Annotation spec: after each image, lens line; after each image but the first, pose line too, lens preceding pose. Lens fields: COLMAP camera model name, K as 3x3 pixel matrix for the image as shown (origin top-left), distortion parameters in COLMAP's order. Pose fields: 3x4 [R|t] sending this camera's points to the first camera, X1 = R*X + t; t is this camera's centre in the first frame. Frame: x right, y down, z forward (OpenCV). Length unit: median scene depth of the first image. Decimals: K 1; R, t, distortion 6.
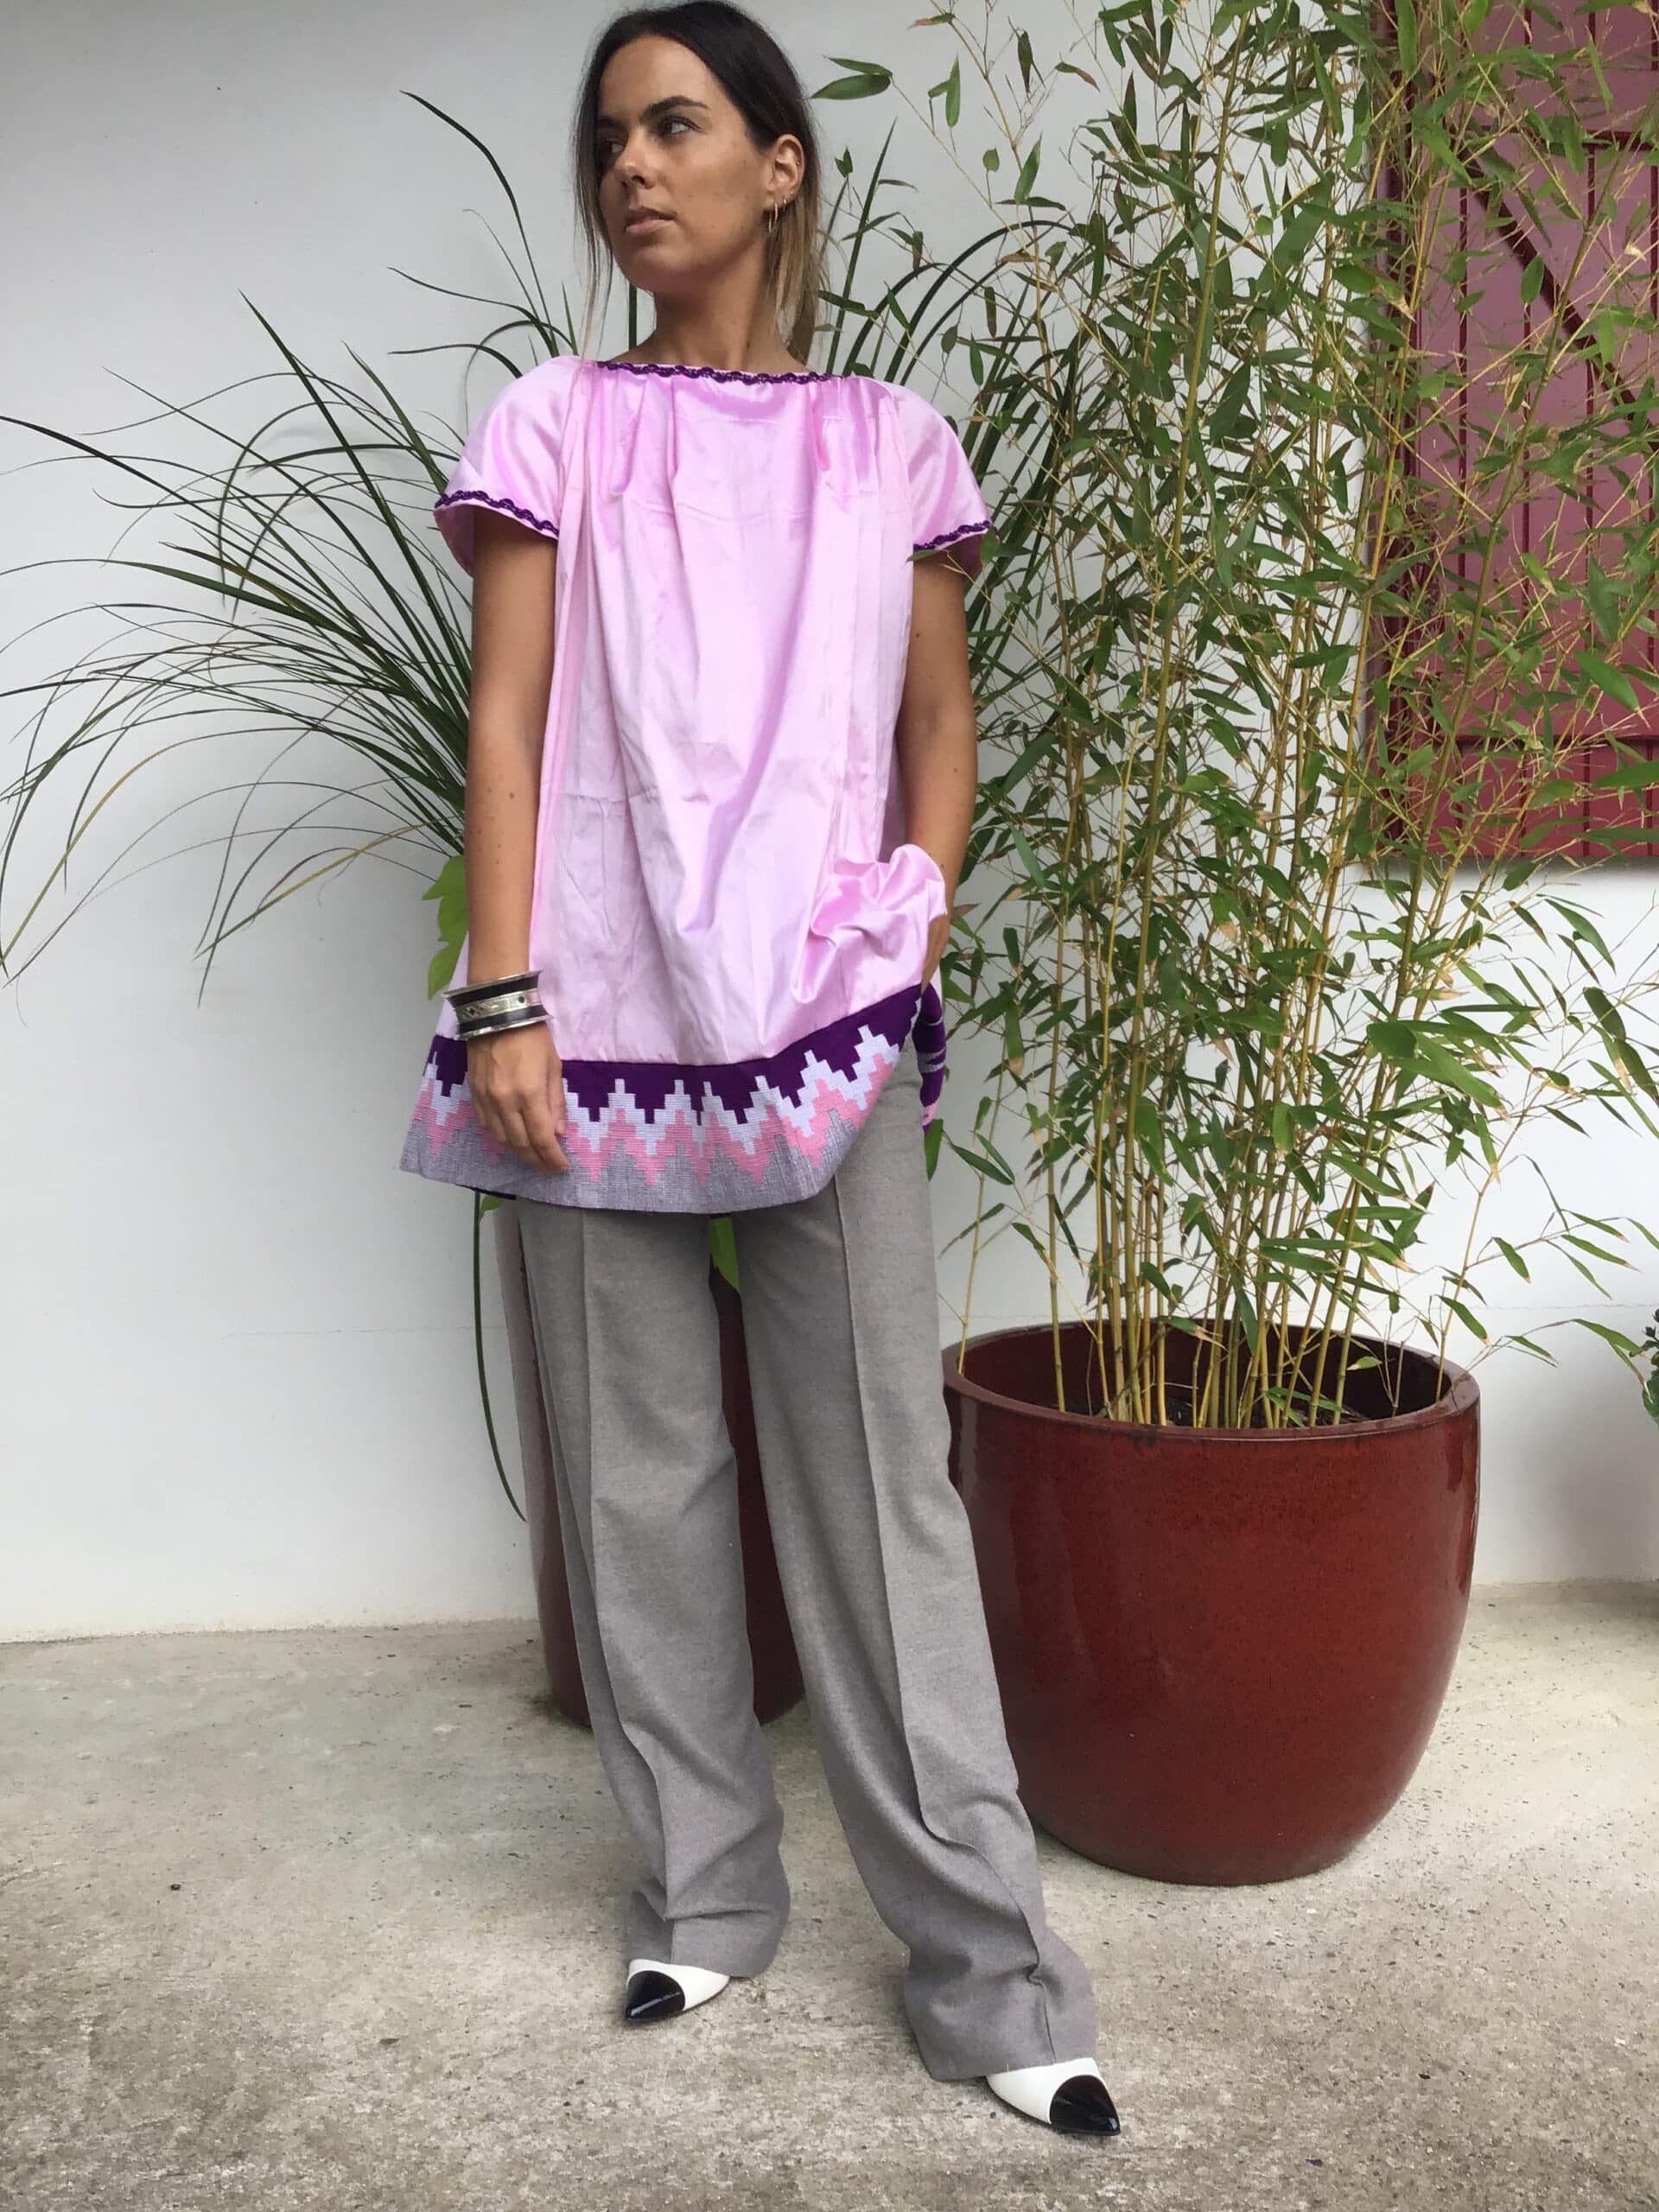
lens RADIAL K [[1999.9, 0, 829.5], [0, 1999.9, 1106.0], [0, 0, 1]] dist [0.095698, -0.223040]
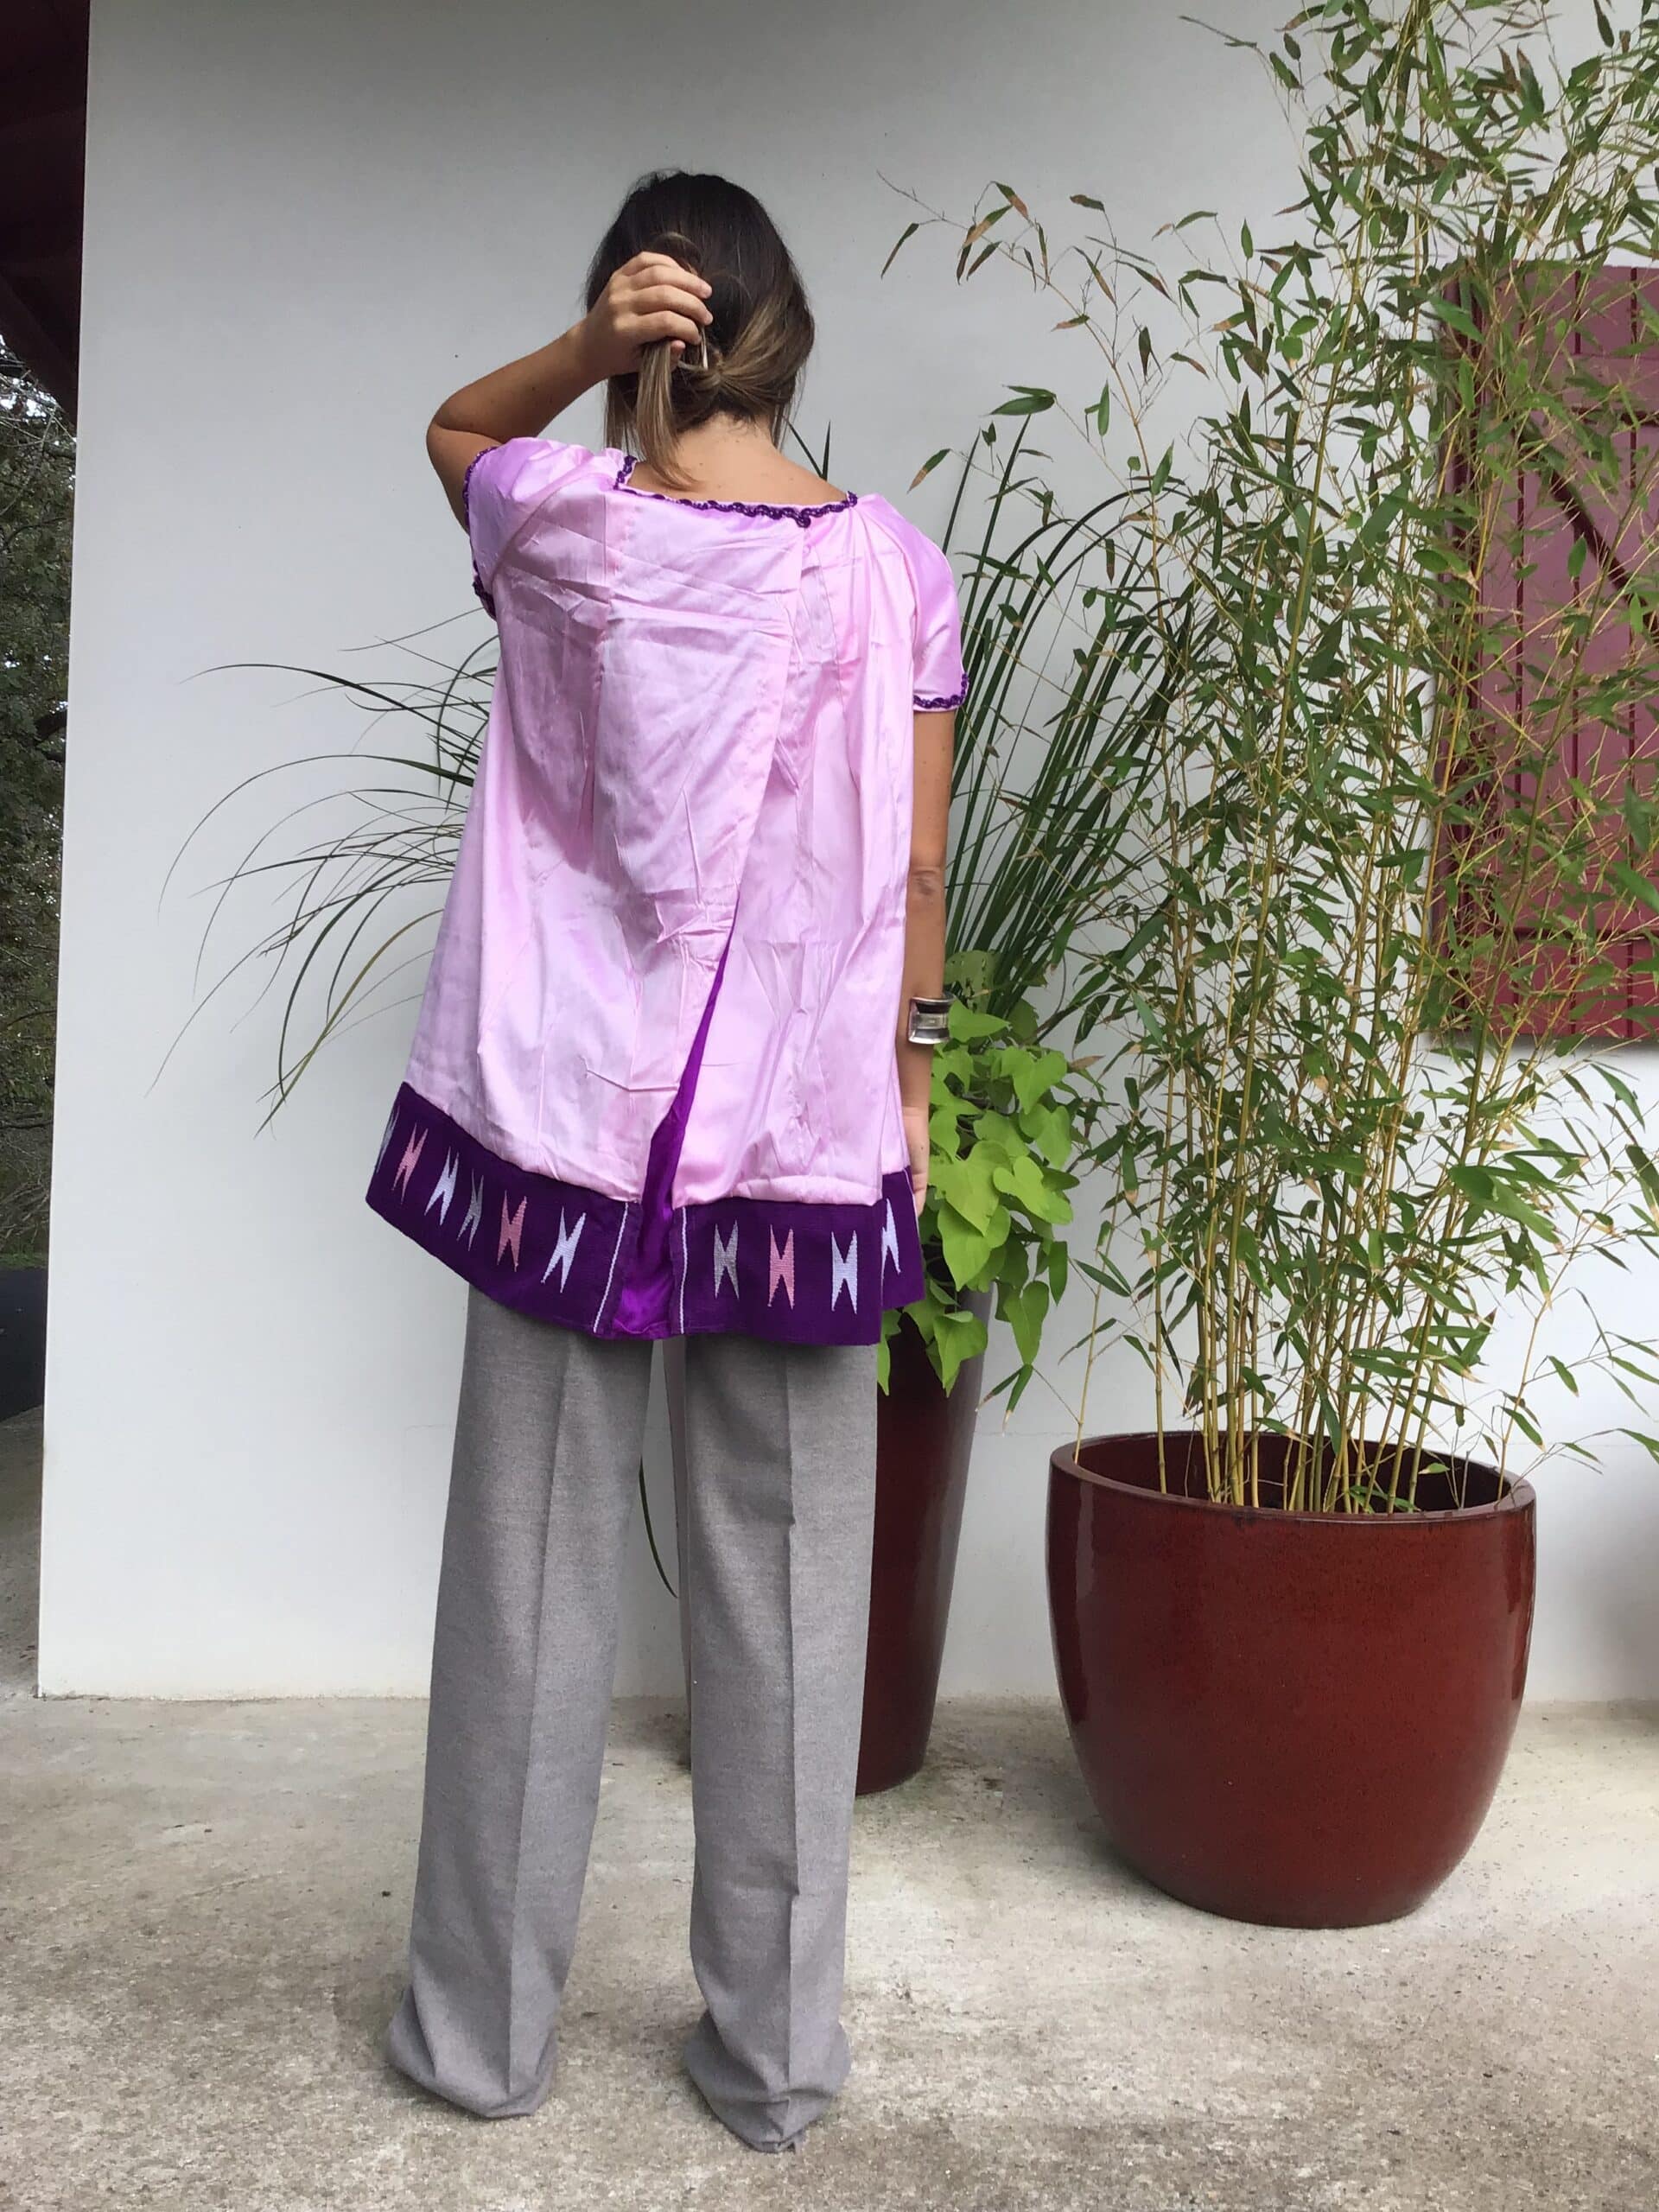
lens RADIAL K [[1999.9, 0, 829.5], [0, 1999.9, 1106.0], [0, 0, 1]] dist [0.095698, -0.223040]
pose [[0.999344, 0.027516, -0.023526, -0.056185], [-0.029463, 0.995781, -0.086899, 0.033919], [0.021035, 0.087536, 0.995939, -0.165235]]
